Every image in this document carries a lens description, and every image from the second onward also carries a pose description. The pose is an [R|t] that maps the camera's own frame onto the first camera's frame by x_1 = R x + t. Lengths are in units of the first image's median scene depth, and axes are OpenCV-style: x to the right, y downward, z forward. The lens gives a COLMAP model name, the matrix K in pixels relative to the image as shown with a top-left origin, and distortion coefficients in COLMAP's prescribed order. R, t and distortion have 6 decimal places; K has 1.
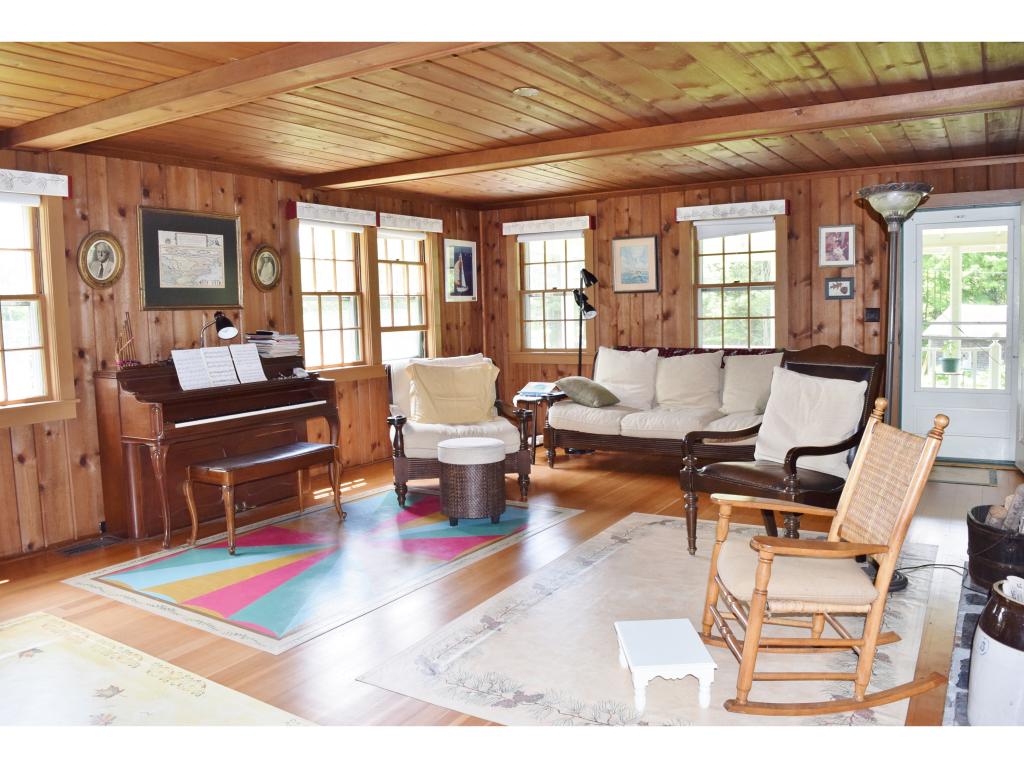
lens RADIAL K [[808.4, 0, 512.0], [0, 808.4, 384.0], [0, 0, 1]] dist [-0.094317, 0.001848]
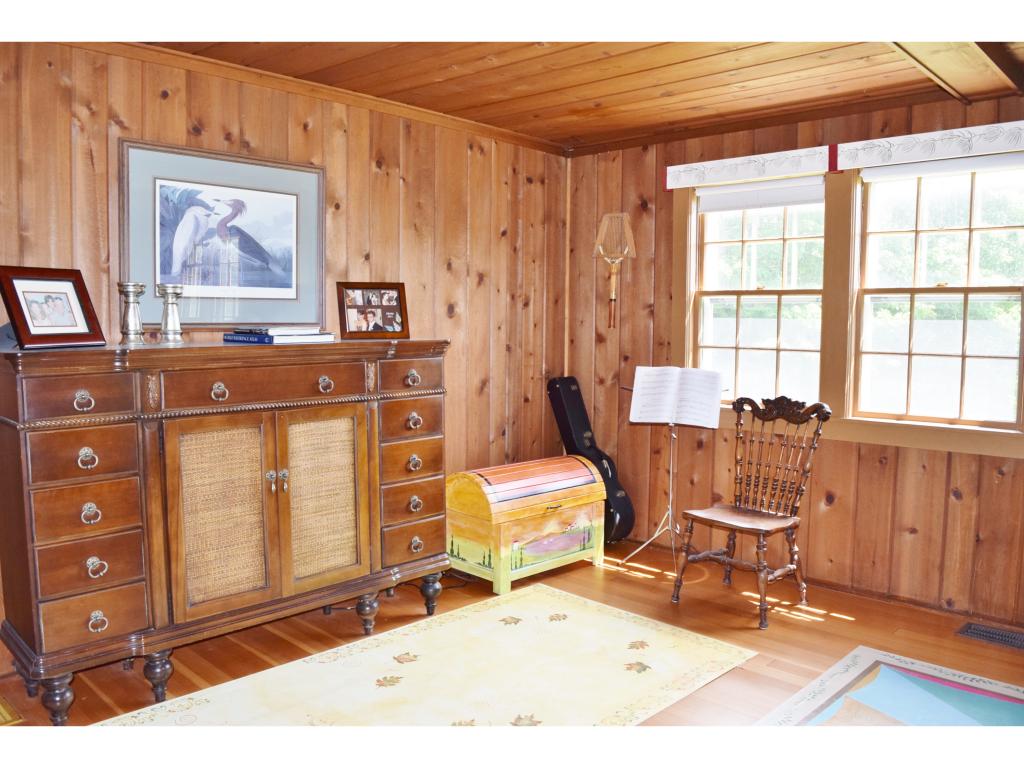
lens RADIAL K [[826.9, 0, 512.0], [0, 826.9, 384.0], [0, 0, 1]] dist [-0.021465, -0.004281]
pose [[-0.186056, 0.124607, -0.974606, 0.191955], [-0.081276, 0.986574, 0.141653, -0.071720], [0.979172, 0.105568, -0.173431, 0.489528]]
